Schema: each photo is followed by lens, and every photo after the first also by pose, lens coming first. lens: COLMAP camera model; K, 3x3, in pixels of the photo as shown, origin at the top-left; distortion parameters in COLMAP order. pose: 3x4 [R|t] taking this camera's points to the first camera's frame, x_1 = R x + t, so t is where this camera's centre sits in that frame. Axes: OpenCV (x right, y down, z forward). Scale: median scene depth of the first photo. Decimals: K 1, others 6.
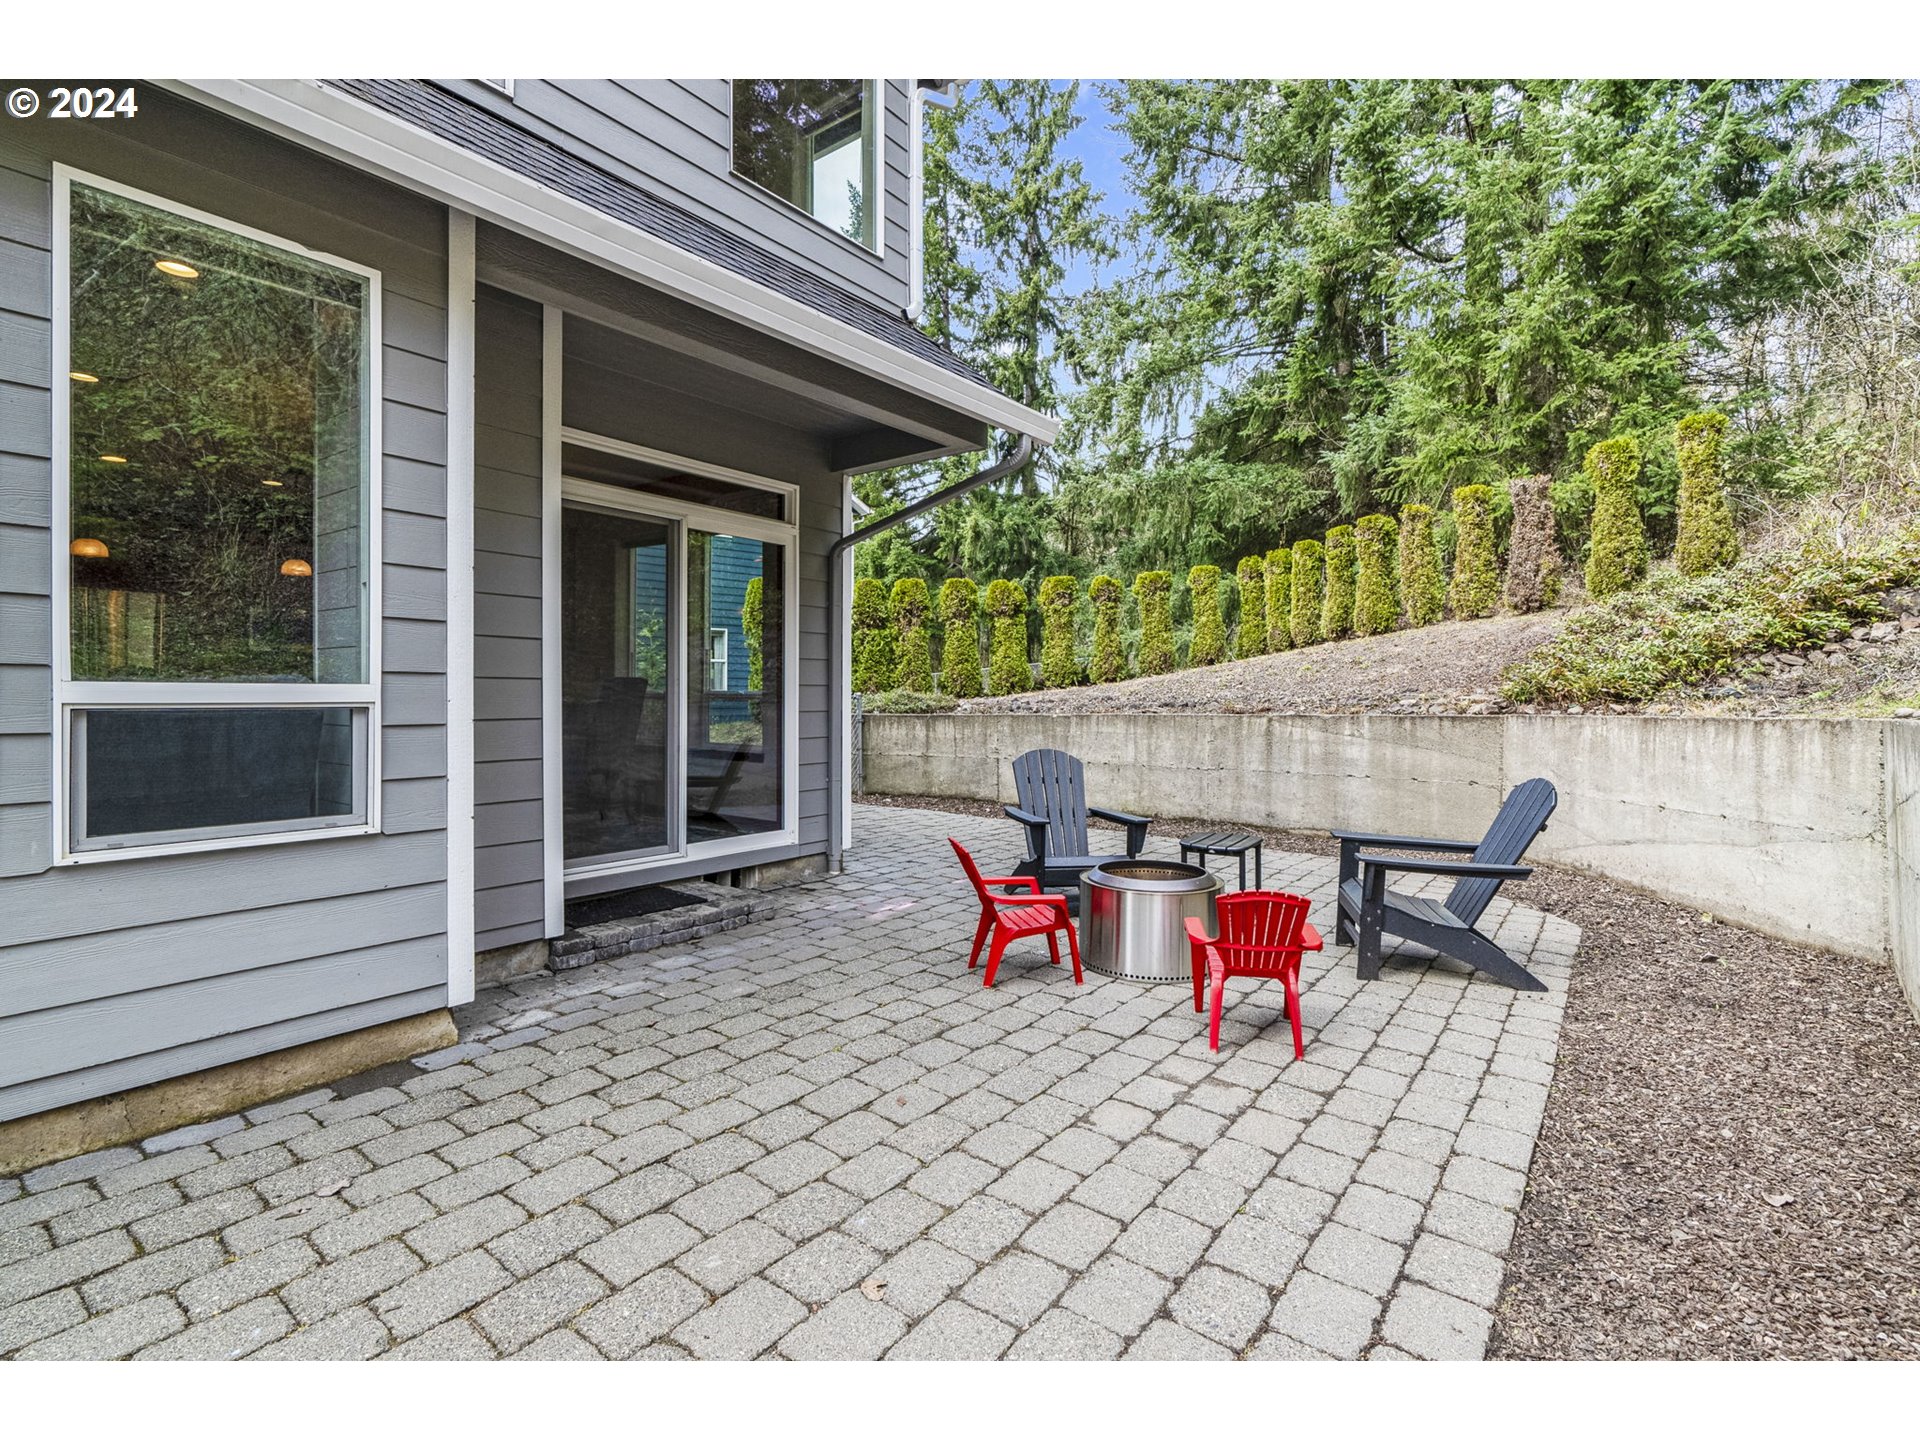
lens RADIAL K [[909.9, 0, 954.7], [0, 909.9, 696.8], [0, 0, 1]] dist [-0.005259, -0.000068]
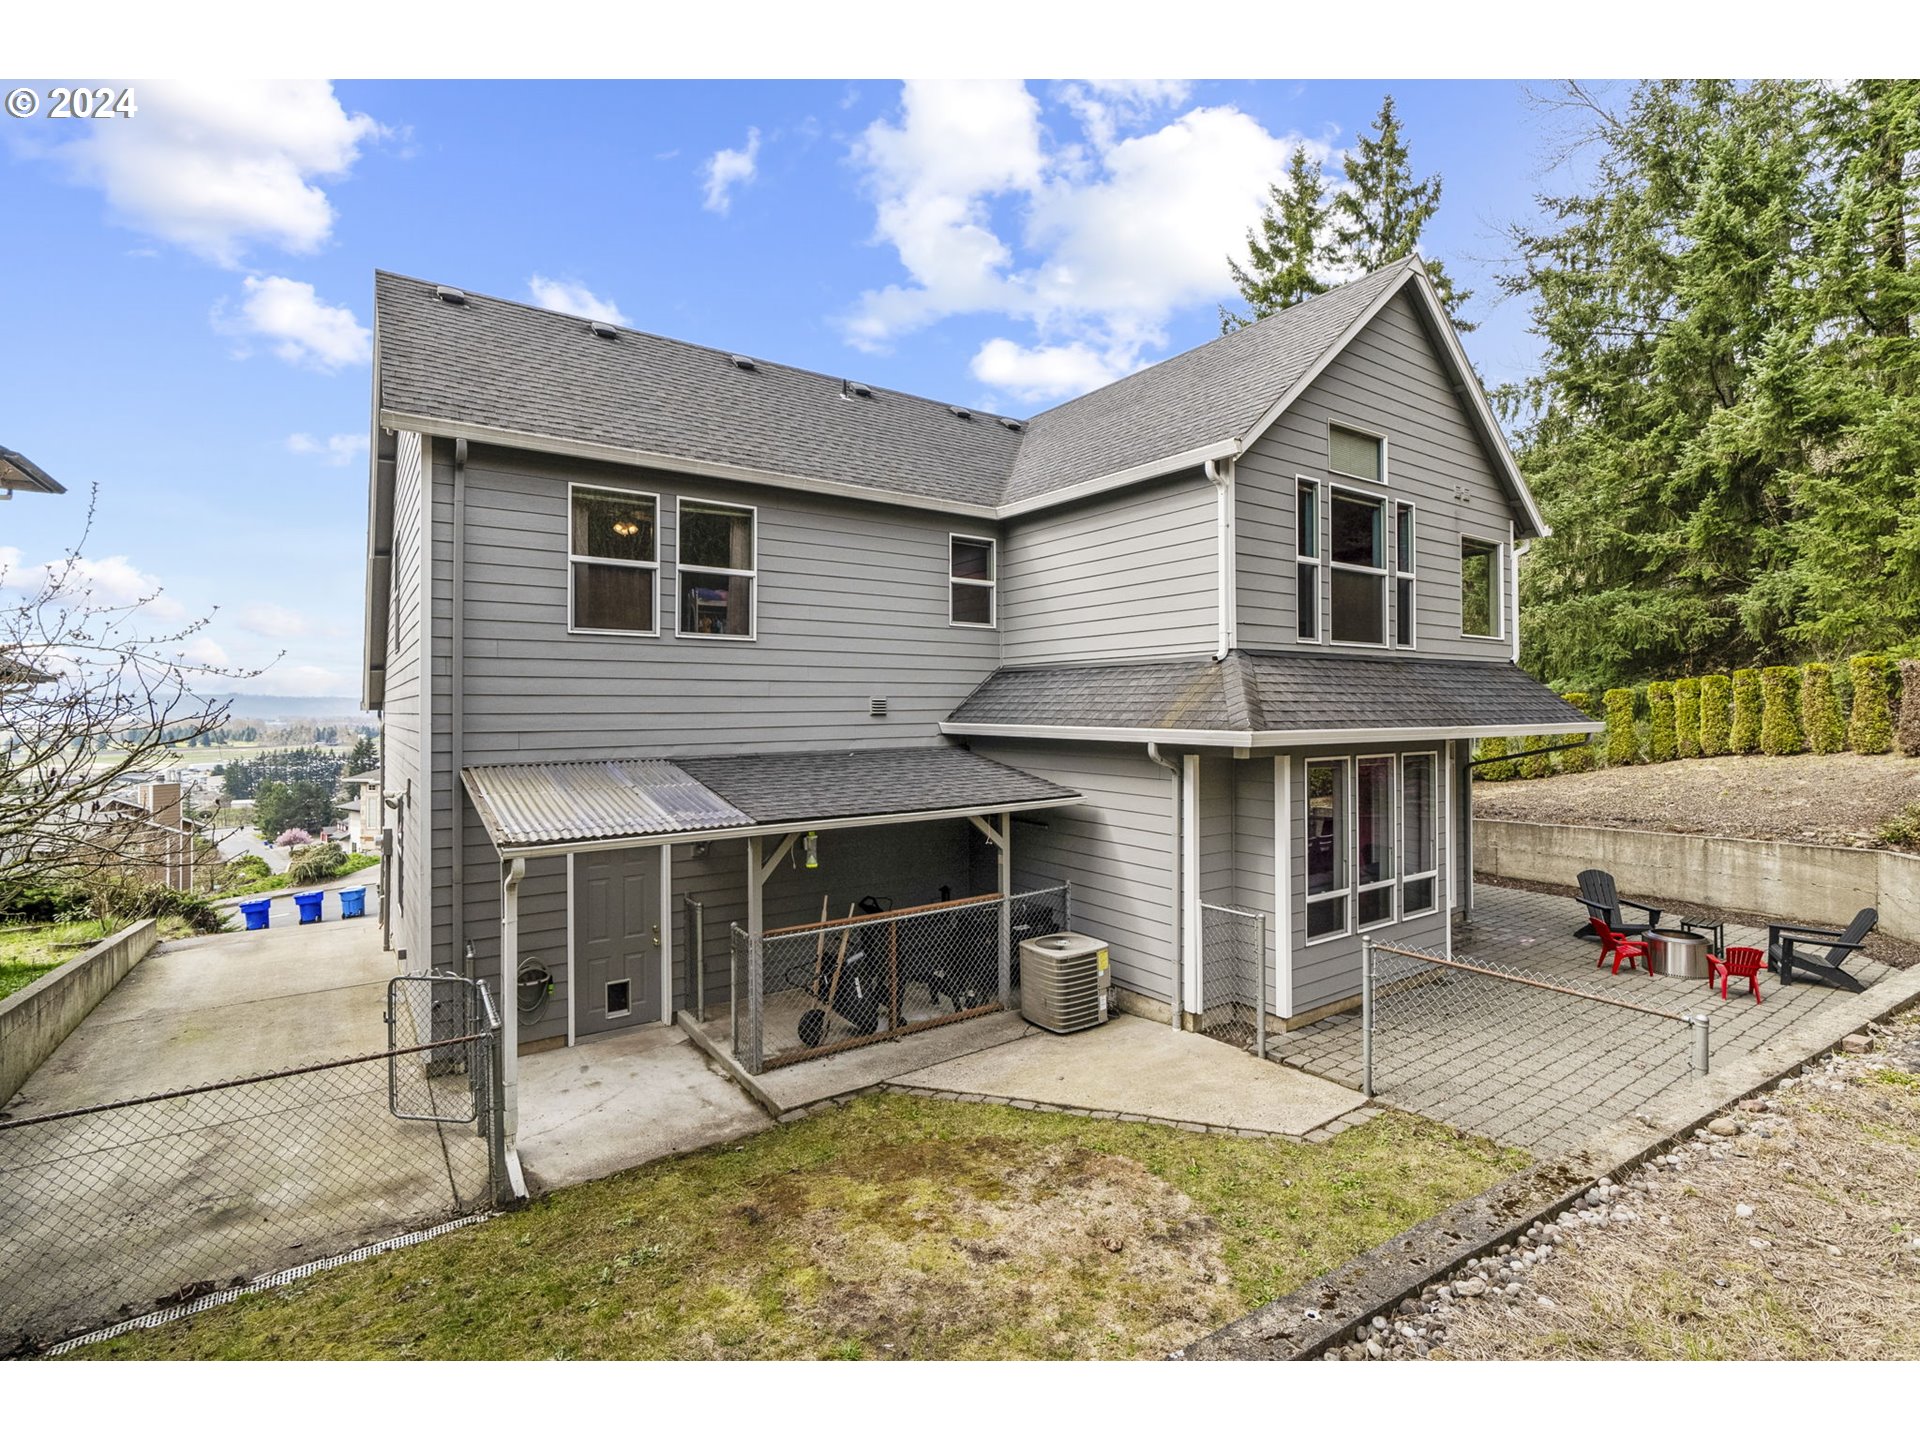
lens RADIAL K [[880.0, 0, 963.1], [0, 880.0, 709.3], [0, 0, 1]] dist [-0.004599, 0.000182]
pose [[0.951563, -0.006204, -0.307391, -0.443129], [0.004115, 0.999964, -0.007442, -0.204133], [0.307426, 0.005816, 0.951554, -0.927693]]
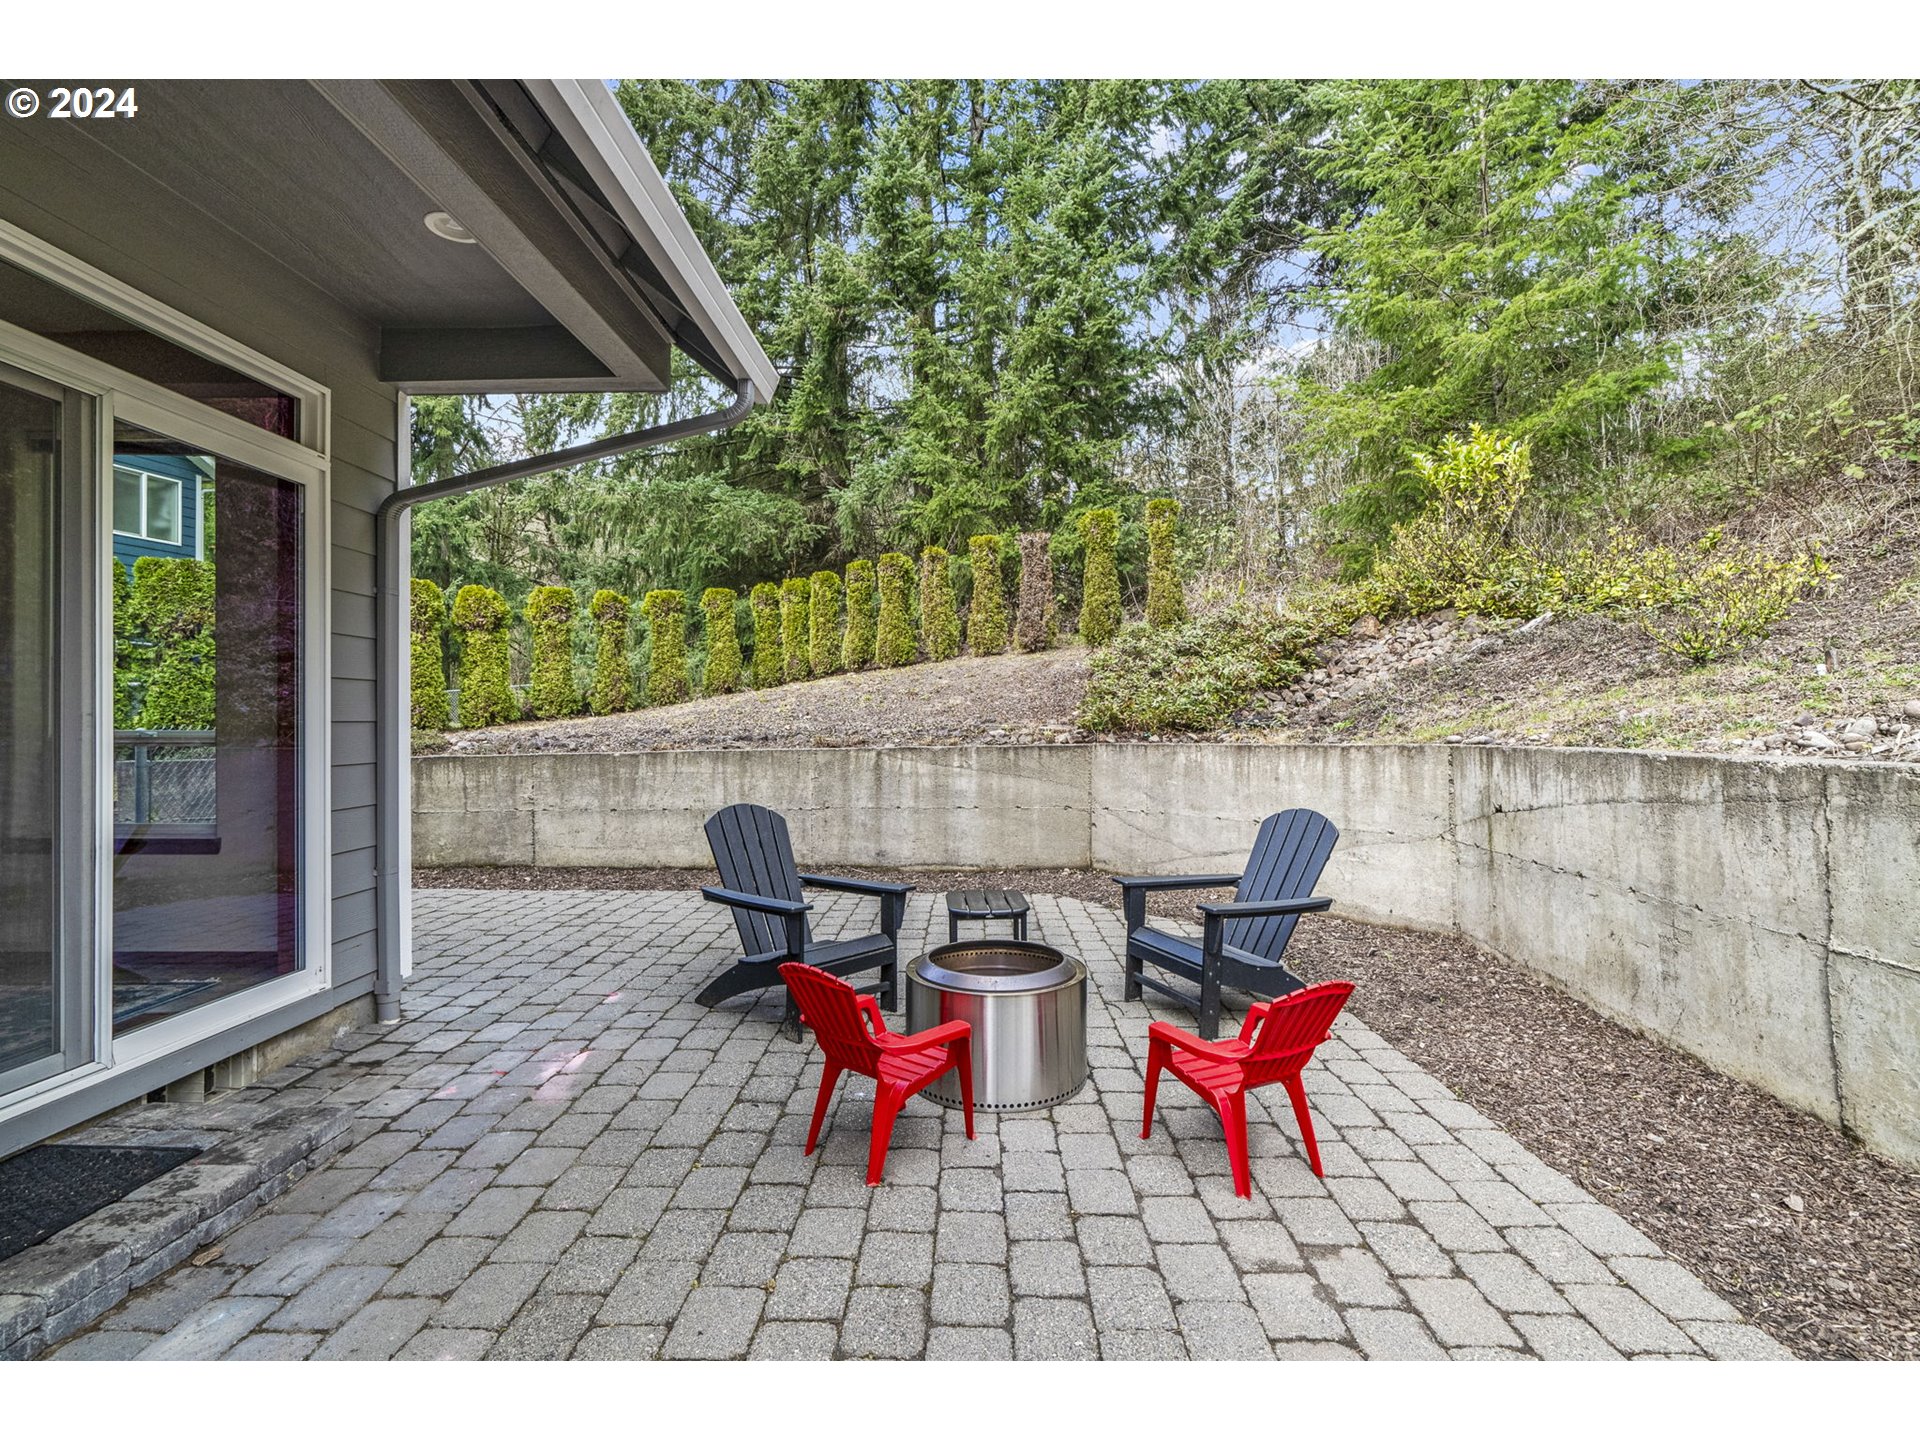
lens RADIAL K [[888.3, 0, 982.5], [0, 888.3, 717.6], [0, 0, 1]] dist [-0.023835, 0.014086]
pose [[0.794617, -0.003405, 0.607102, -0.125831], [0.008104, 0.999955, -0.004998, -0.006123], [-0.607057, 0.008891, 0.794609, 0.194413]]
